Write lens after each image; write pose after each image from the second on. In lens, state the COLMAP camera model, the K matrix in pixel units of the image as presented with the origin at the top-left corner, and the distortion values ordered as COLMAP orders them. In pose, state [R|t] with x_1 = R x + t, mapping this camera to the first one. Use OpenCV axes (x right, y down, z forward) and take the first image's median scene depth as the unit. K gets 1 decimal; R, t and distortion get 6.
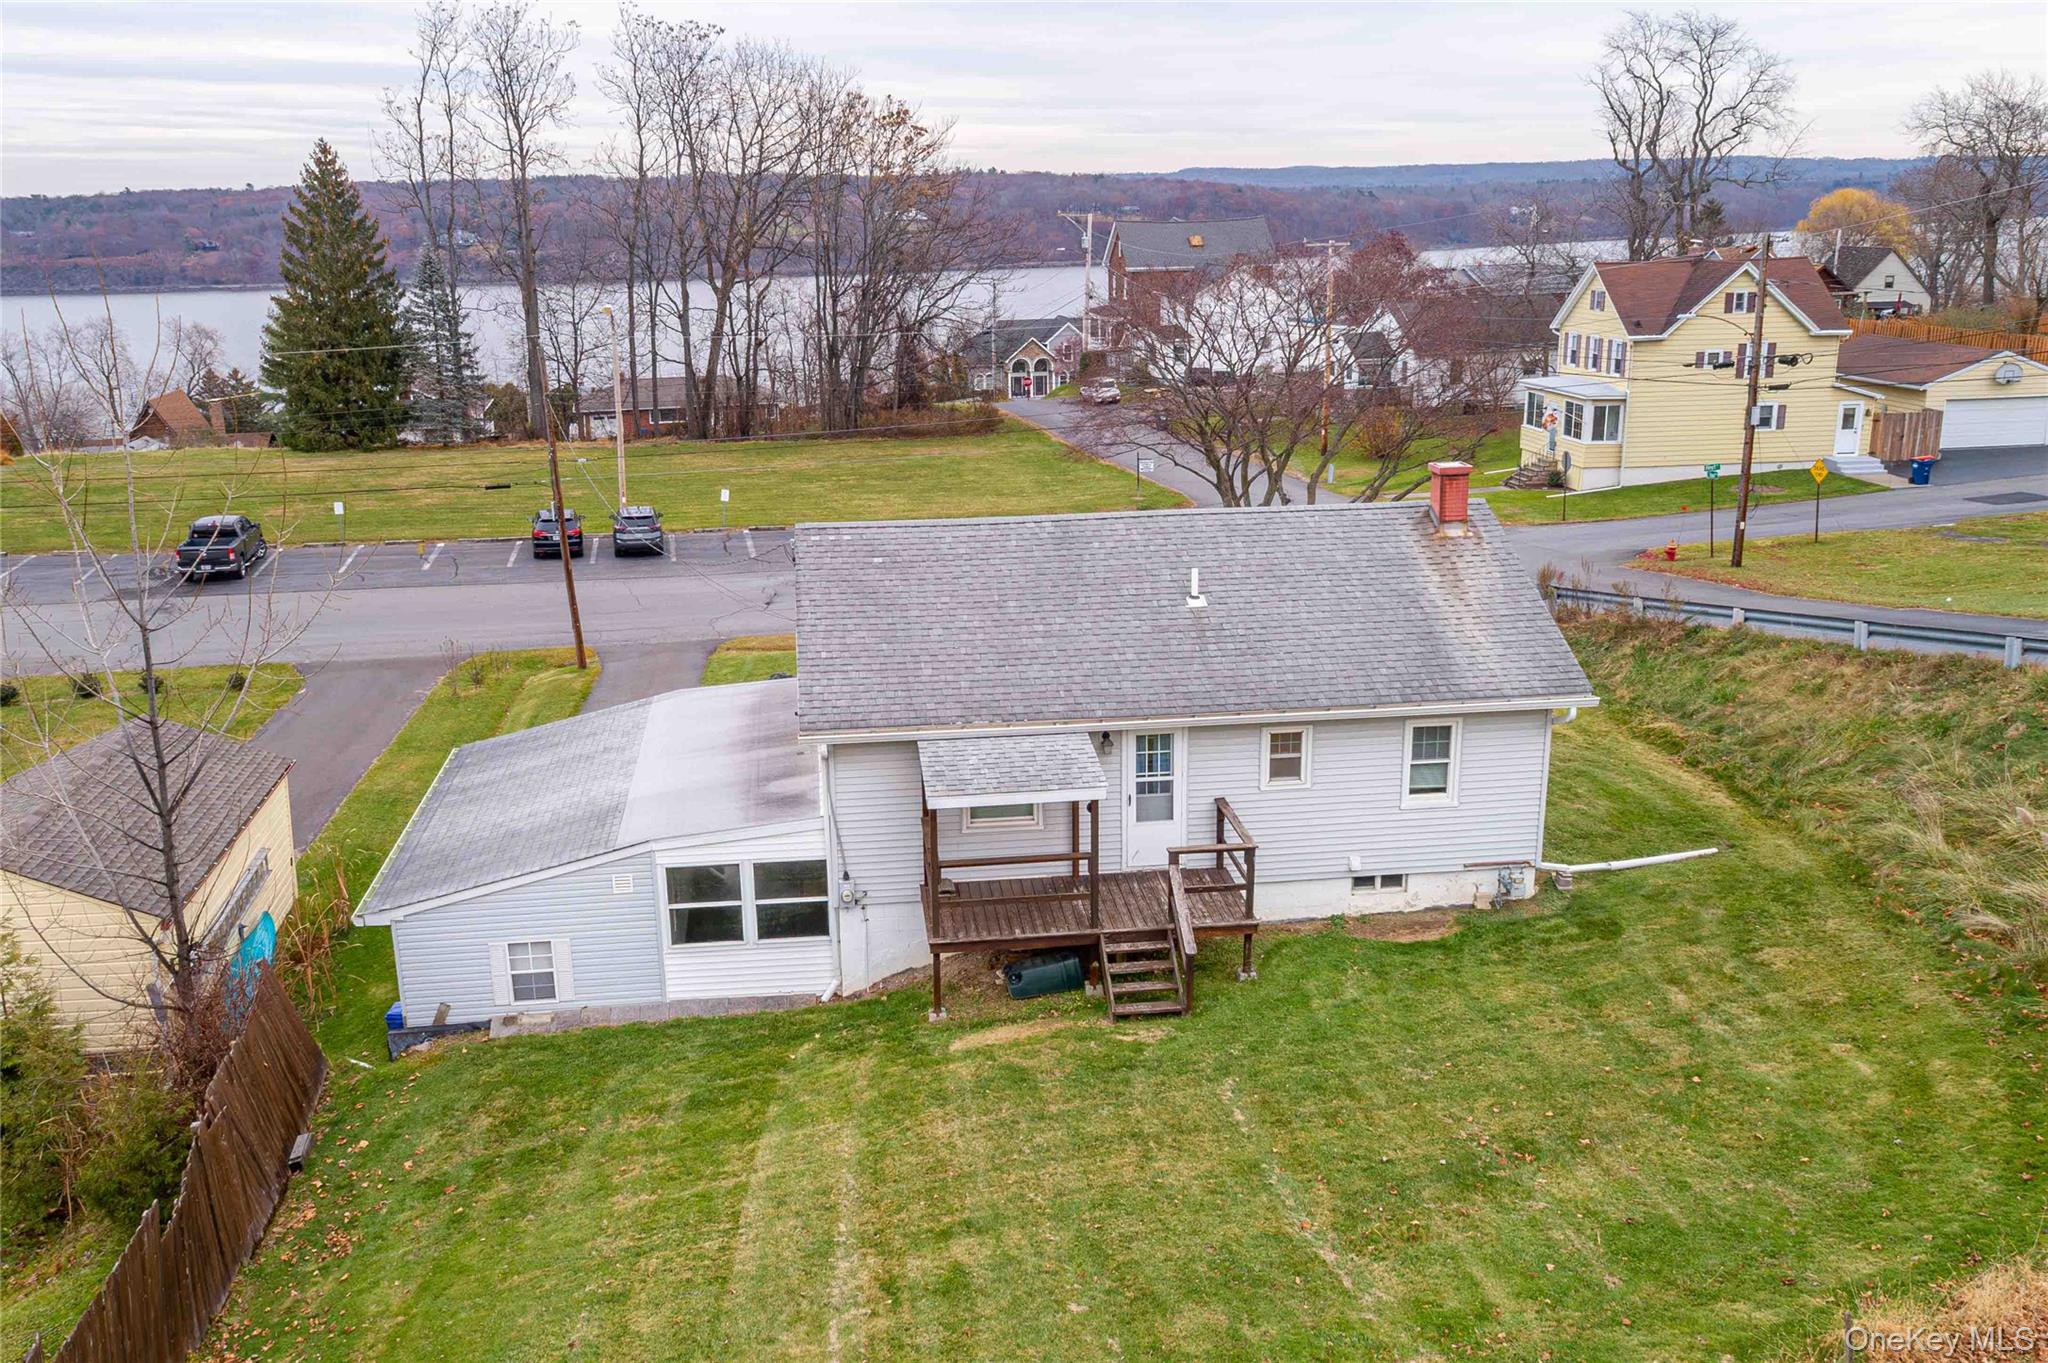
lens RADIAL K [[1661.9, 0, 1024.2], [0, 1661.9, 713.6], [0, 0, 1]] dist [-0.000046, -0.000762]
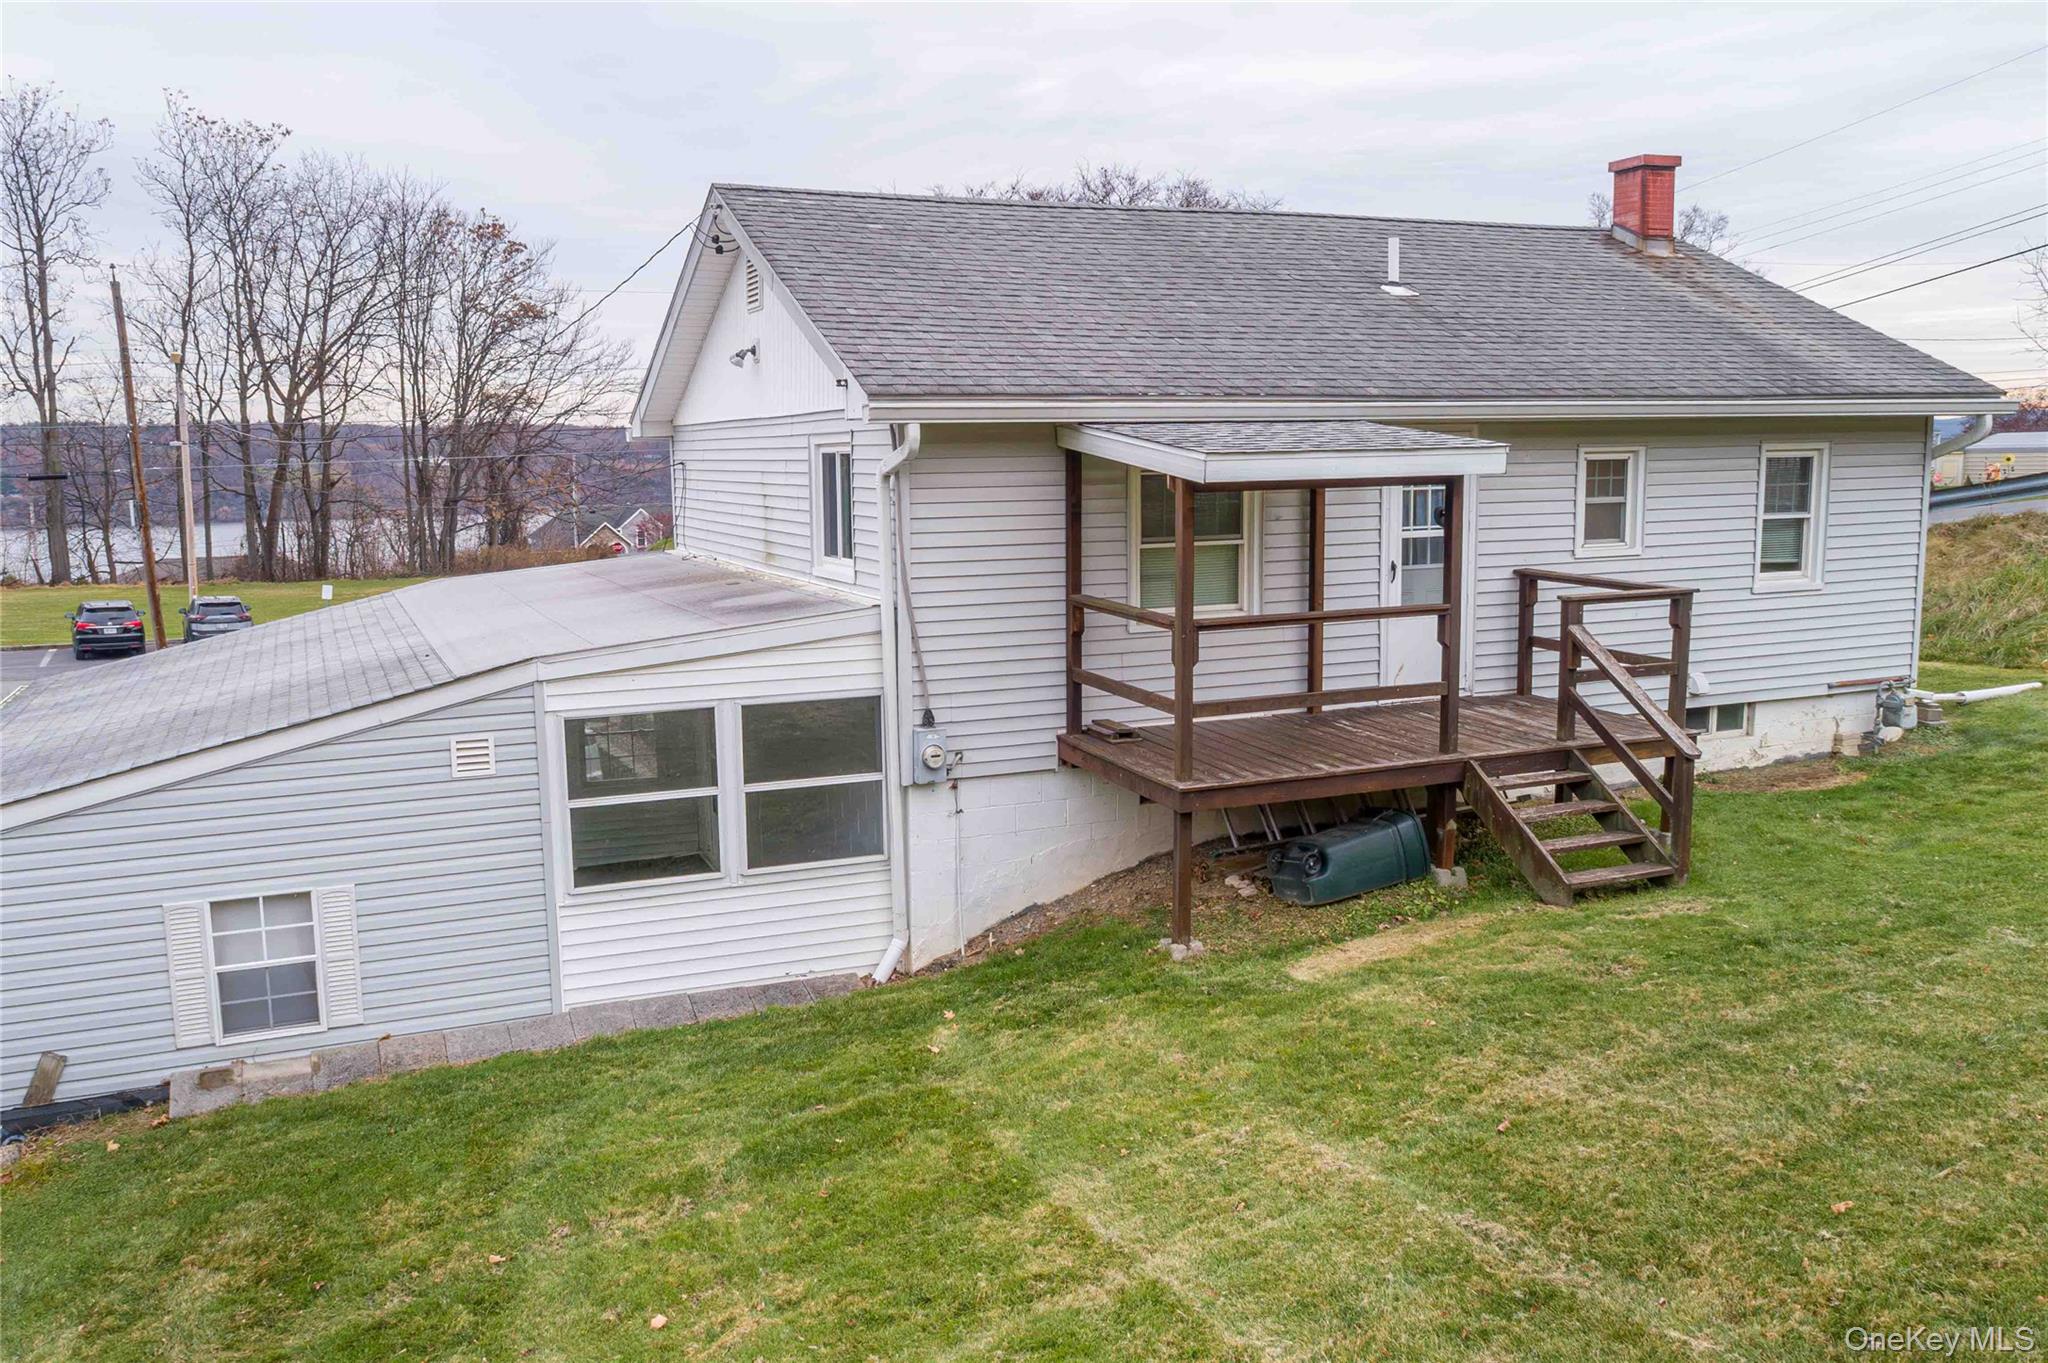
lens RADIAL K [[1607.7, 0, 1024.0], [0, 1607.7, 681.5], [0, 0, 1]] dist [-0.010954, -0.006857]
pose [[0.962089, -0.042768, 0.269363, -0.210953], [0.080681, 0.988055, -0.131291, 0.153131], [-0.260531, 0.148046, 0.954047, 0.514149]]
